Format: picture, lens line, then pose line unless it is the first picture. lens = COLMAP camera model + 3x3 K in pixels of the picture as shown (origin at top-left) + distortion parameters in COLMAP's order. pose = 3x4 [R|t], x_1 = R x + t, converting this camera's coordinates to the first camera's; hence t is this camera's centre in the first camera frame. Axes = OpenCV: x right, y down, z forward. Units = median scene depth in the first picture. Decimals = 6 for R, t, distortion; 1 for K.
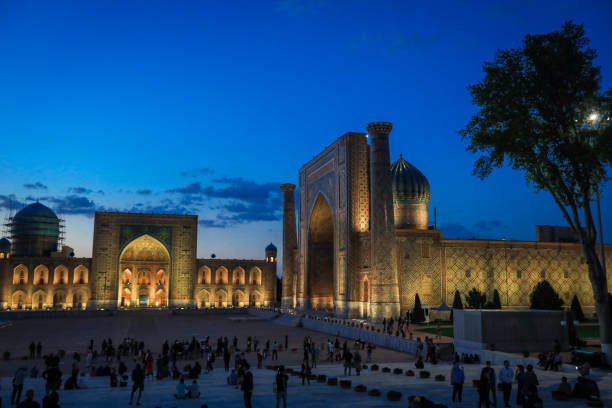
lens RADIAL K [[595.5, 0, 306.0], [0, 595.5, 204.0], [0, 0, 1]] dist [-0.000886, 0.149575]
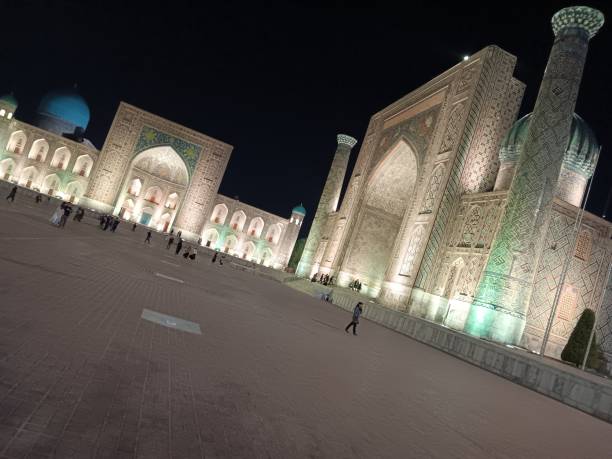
lens RADIAL K [[471.2, 0, 309.9], [0, 471.2, 229.0], [0, 0, 1]] dist [0.060588, -0.130775]
pose [[0.949187, 0.314711, -0.000503, -0.038095], [-0.314491, 0.948581, 0.035915, 0.079296], [0.011780, -0.033932, 0.999355, 0.322120]]
